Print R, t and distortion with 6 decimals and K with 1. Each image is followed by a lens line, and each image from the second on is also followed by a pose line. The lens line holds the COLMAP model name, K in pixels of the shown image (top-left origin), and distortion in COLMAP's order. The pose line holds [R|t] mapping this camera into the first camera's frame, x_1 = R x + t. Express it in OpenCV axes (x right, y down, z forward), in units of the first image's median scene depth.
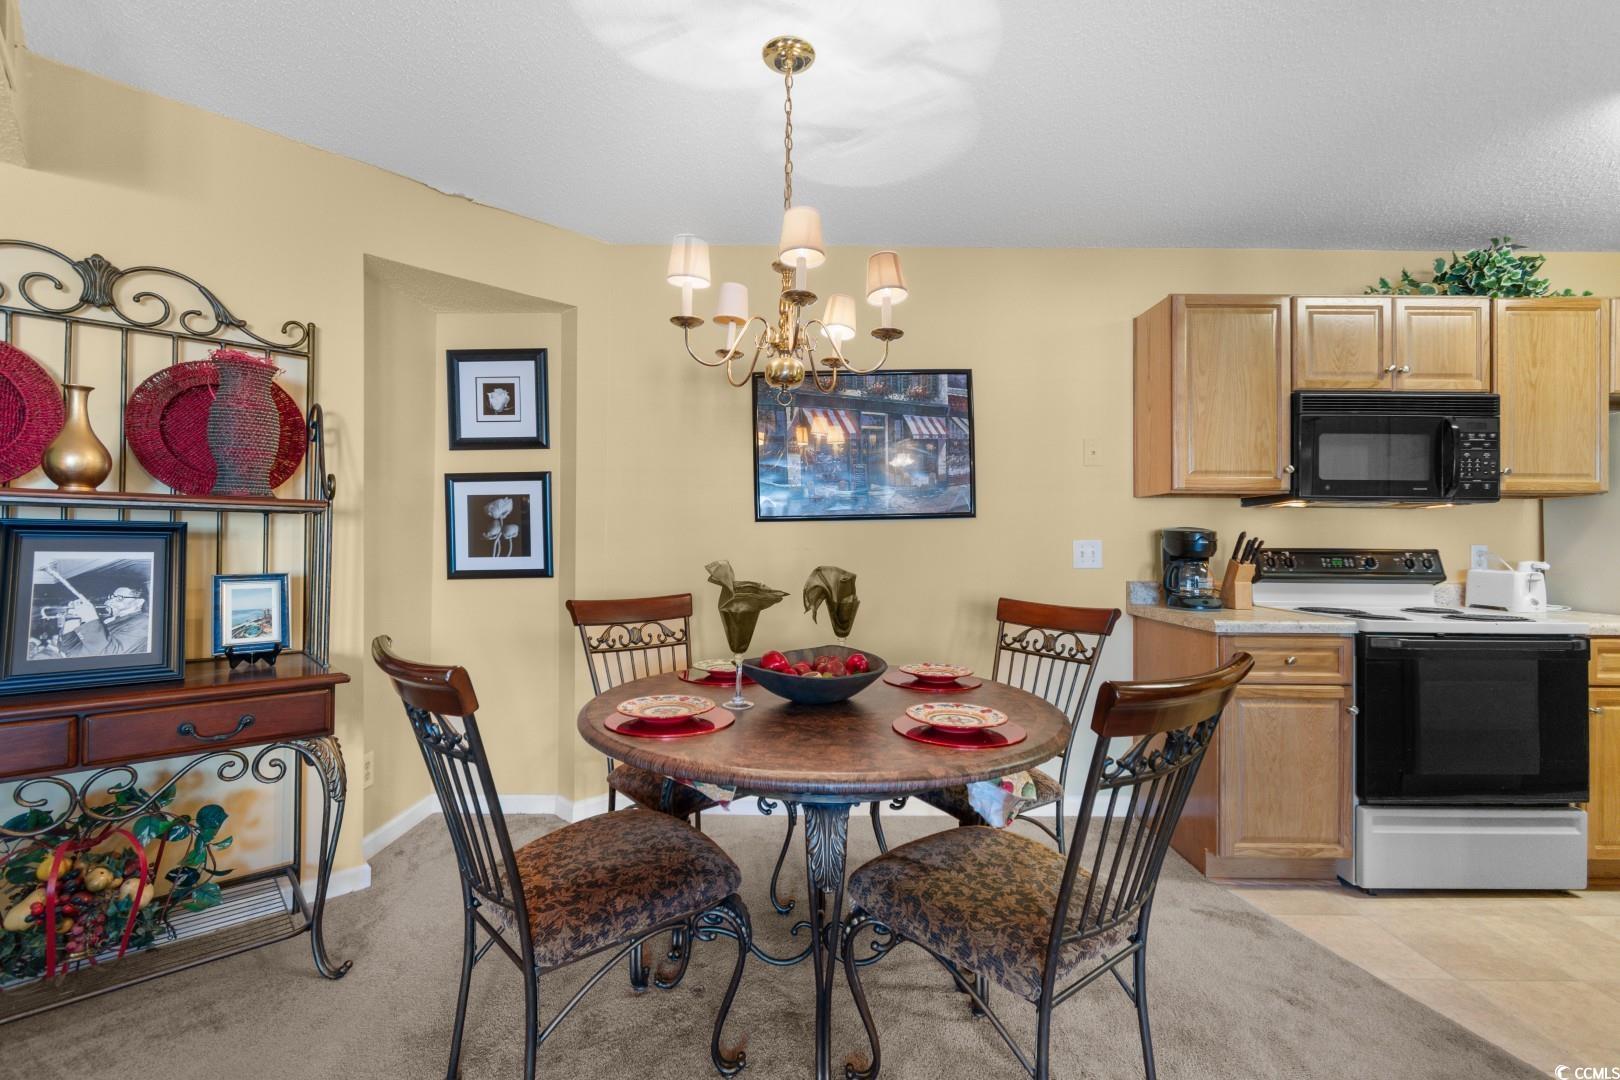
lens RADIAL K [[718.5, 0, 808.9], [0, 718.5, 537.5], [0, 0, 1]] dist [0.008702, -0.004543]
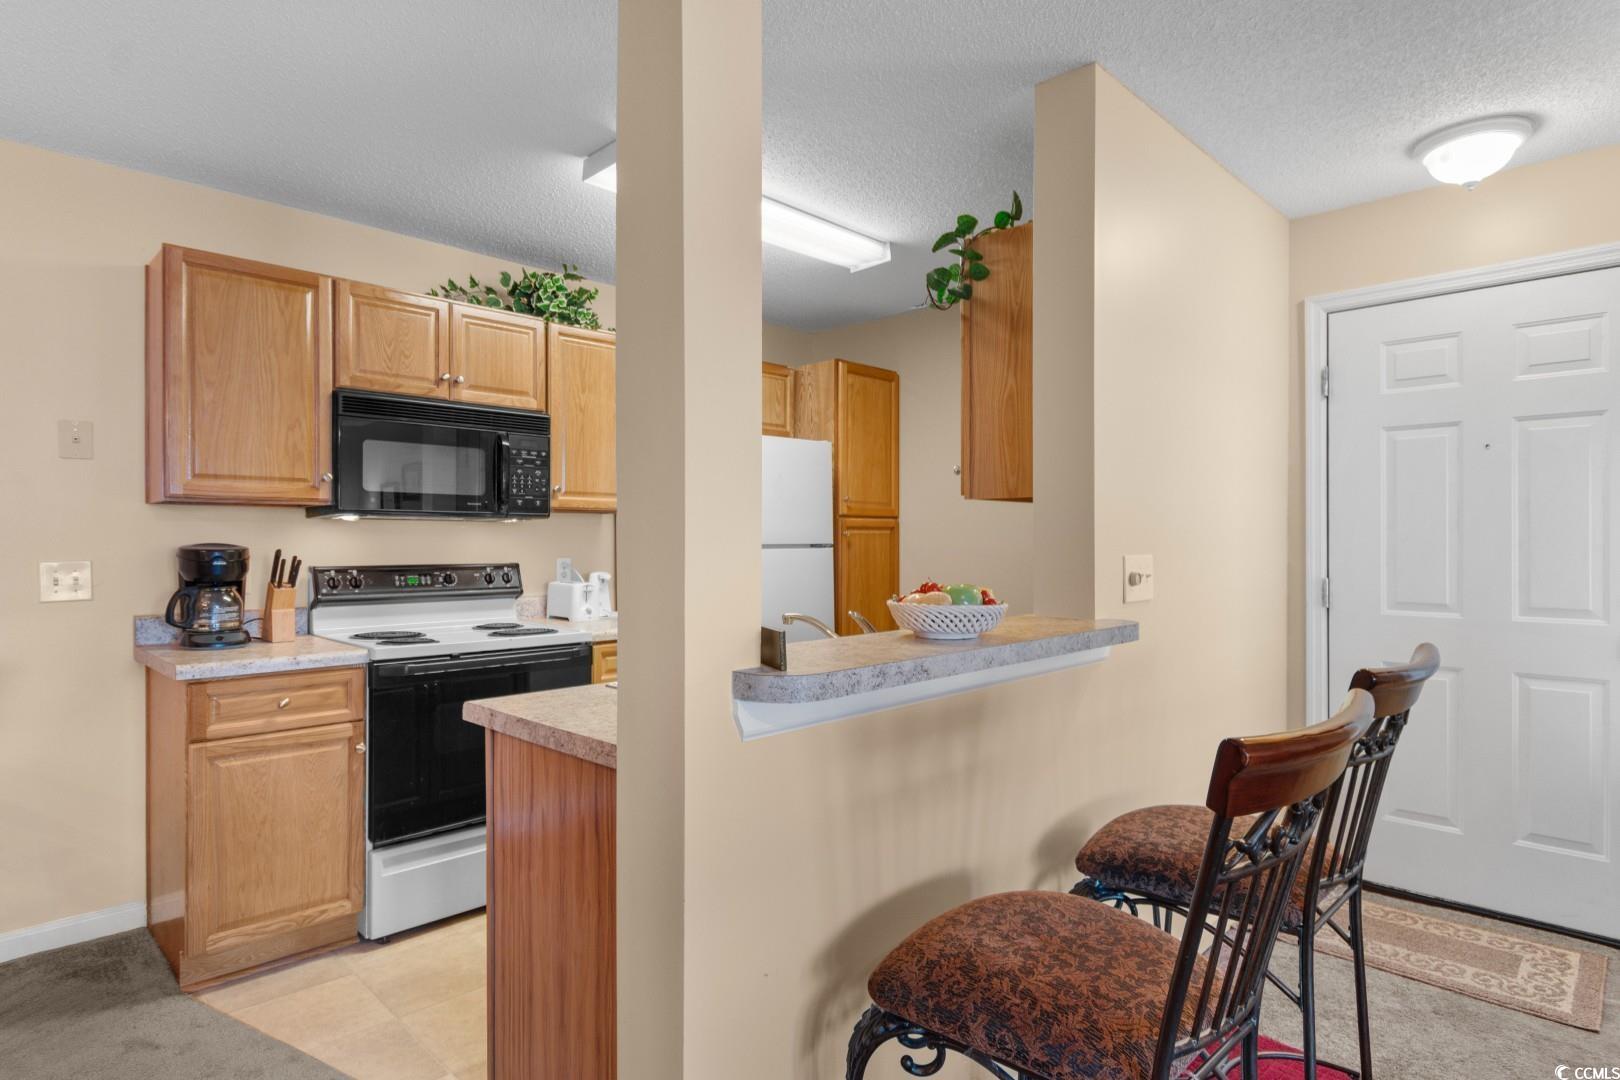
lens RADIAL K [[897.8, 0, 833.9], [0, 897.8, 536.1], [0, 0, 1]] dist [0.004287, -0.004320]
pose [[0.699908, -0.000904, 0.714232, 0.318058], [0.001331, 0.999999, -0.000038, -0.023471], [-0.714232, 0.000977, 0.699909, -0.191658]]
